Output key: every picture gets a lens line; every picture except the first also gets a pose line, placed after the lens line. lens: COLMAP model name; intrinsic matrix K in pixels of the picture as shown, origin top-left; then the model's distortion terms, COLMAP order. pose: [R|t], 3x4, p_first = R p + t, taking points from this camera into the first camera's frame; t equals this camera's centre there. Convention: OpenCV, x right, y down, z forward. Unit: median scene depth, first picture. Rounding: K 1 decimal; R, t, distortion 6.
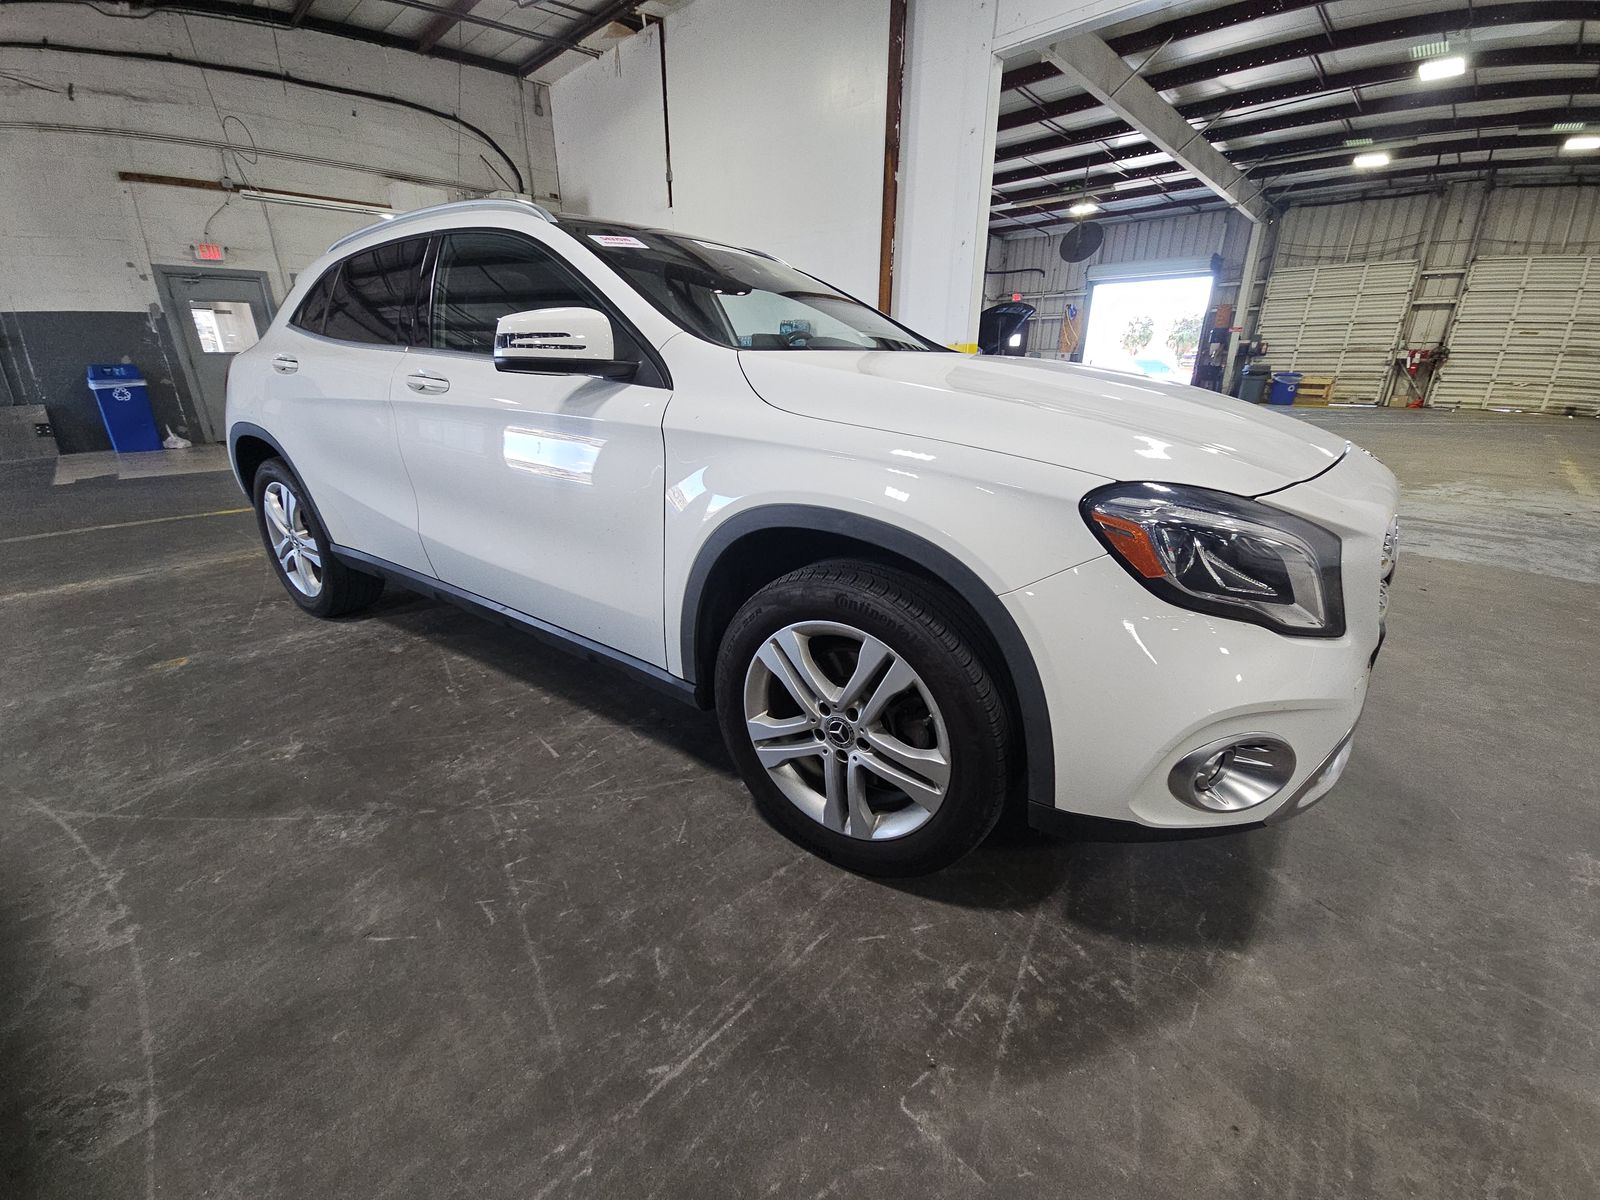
lens RADIAL K [[652.2, 0, 795.9], [0, 652.2, 578.2], [0, 0, 1]] dist [0.004194, -0.004794]
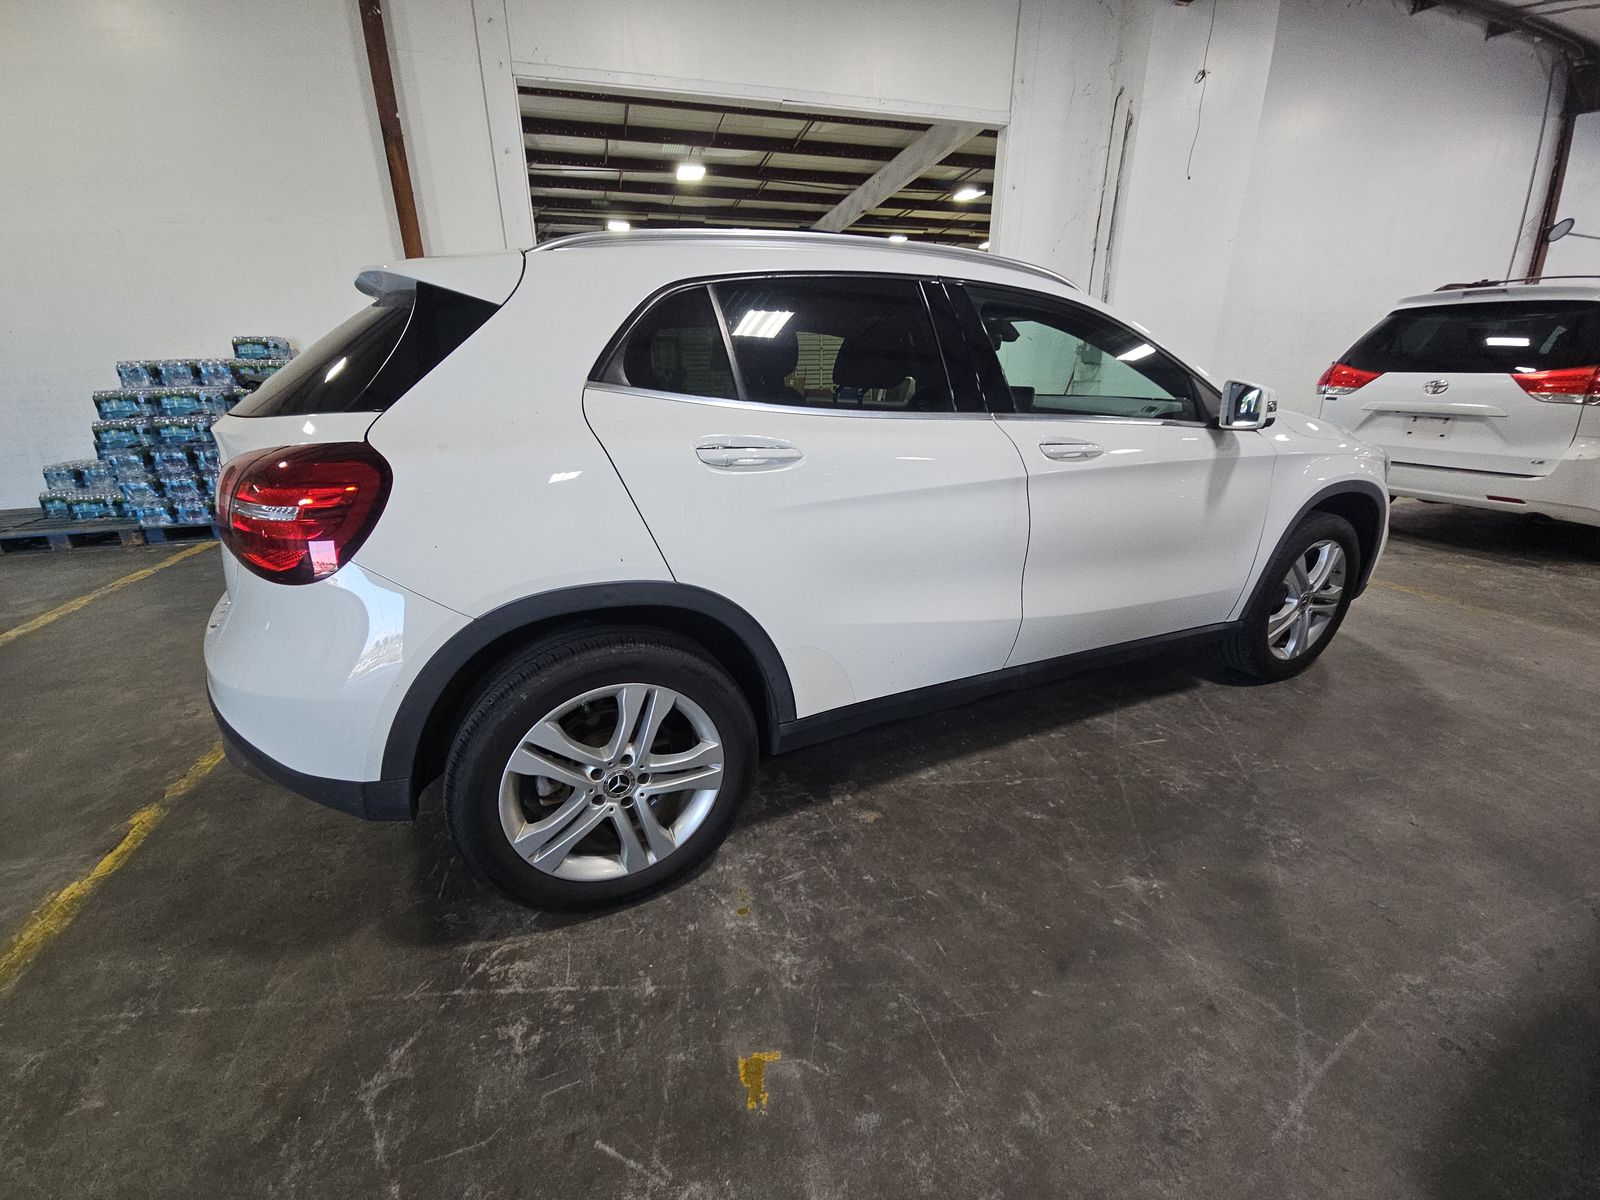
lens RADIAL K [[652.2, 0, 800.5], [0, 652.2, 597.4], [0, 0, 1]] dist [0.004194, -0.004794]
pose [[0.490066, -0.282564, 0.824617, -1.219755], [0.281979, 0.946527, 0.156760, -0.265063], [-0.824817, 0.155702, 0.543538, 0.653654]]
